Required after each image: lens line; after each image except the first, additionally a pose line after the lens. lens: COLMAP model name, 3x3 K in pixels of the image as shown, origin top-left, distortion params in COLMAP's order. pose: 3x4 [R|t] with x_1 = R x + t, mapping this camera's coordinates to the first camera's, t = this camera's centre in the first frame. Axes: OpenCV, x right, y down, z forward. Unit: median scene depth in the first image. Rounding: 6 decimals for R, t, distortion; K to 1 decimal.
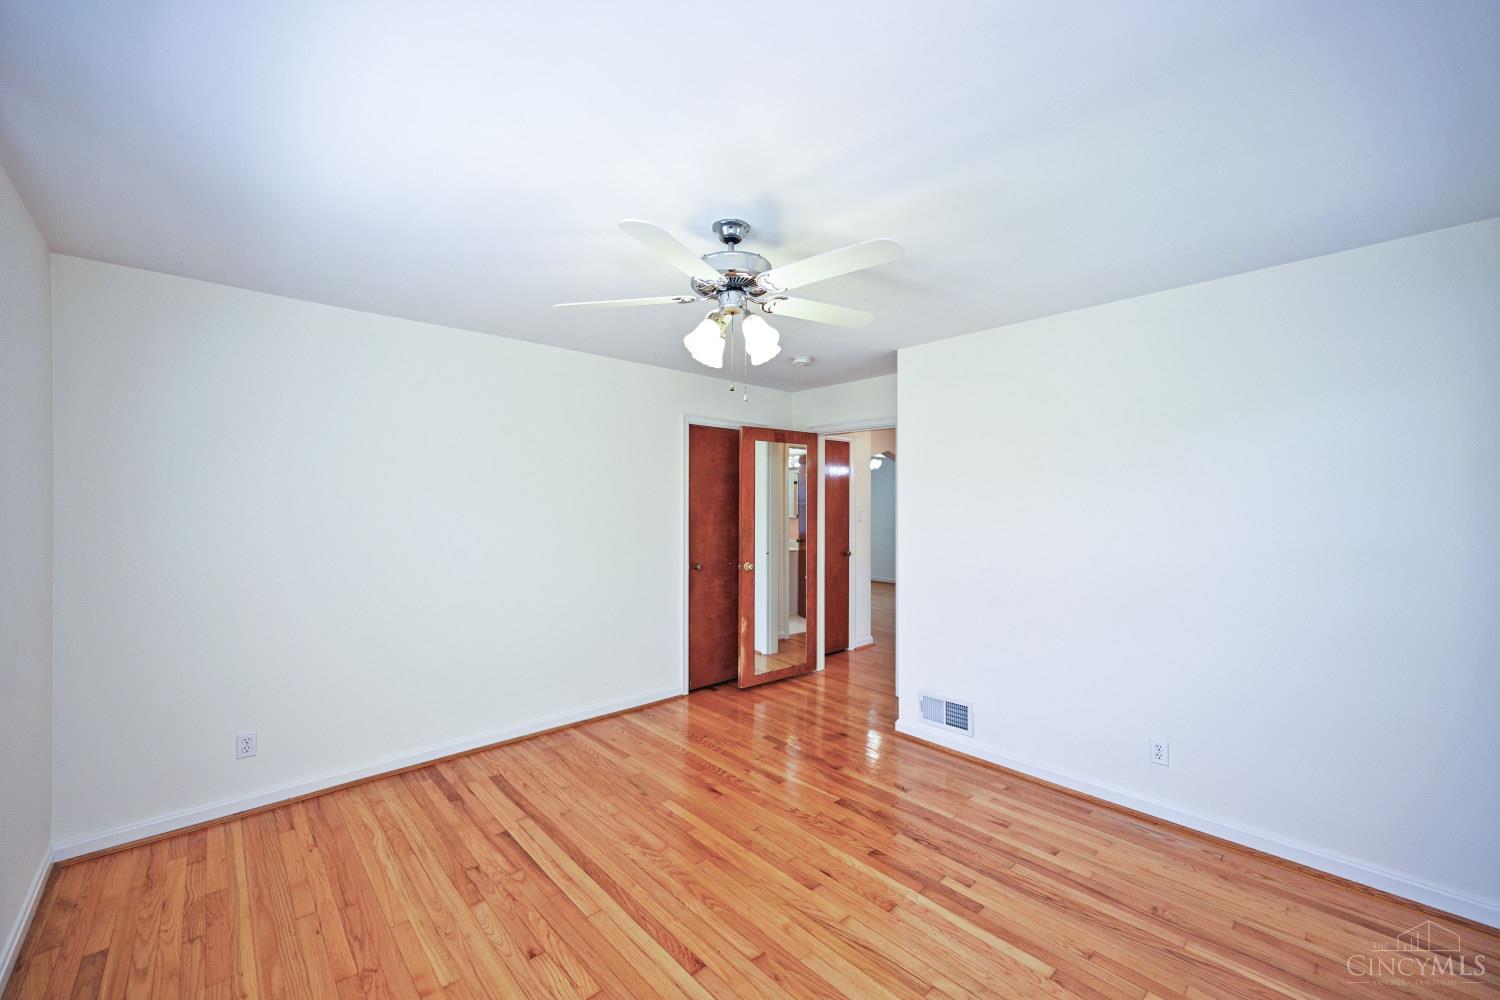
lens RADIAL K [[601.6, 0, 750.0], [0, 601.6, 500.0], [0, 0, 1]] dist [-0.001669, 0.000018]
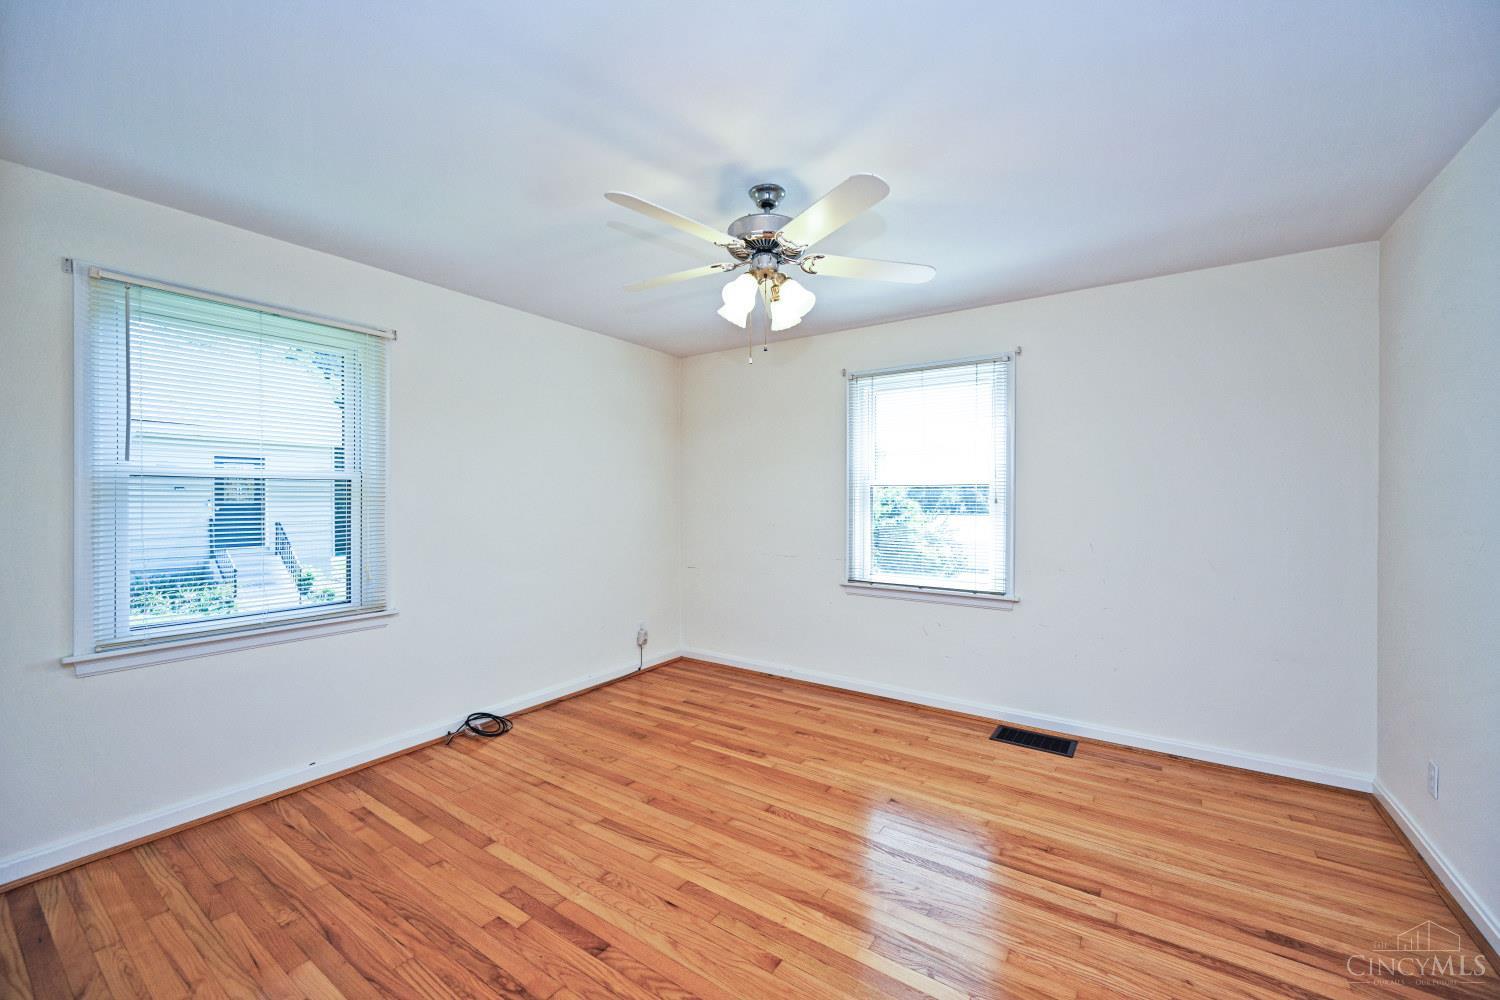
lens RADIAL K [[601.6, 0, 750.0], [0, 601.6, 500.0], [0, 0, 1]] dist [-0.001669, 0.000018]
pose [[-0.976118, 0.000449, -0.217239, 0.195067], [0.001202, 0.999994, -0.003334, 0.067275], [0.217236, -0.003515, -0.976113, 1.794073]]
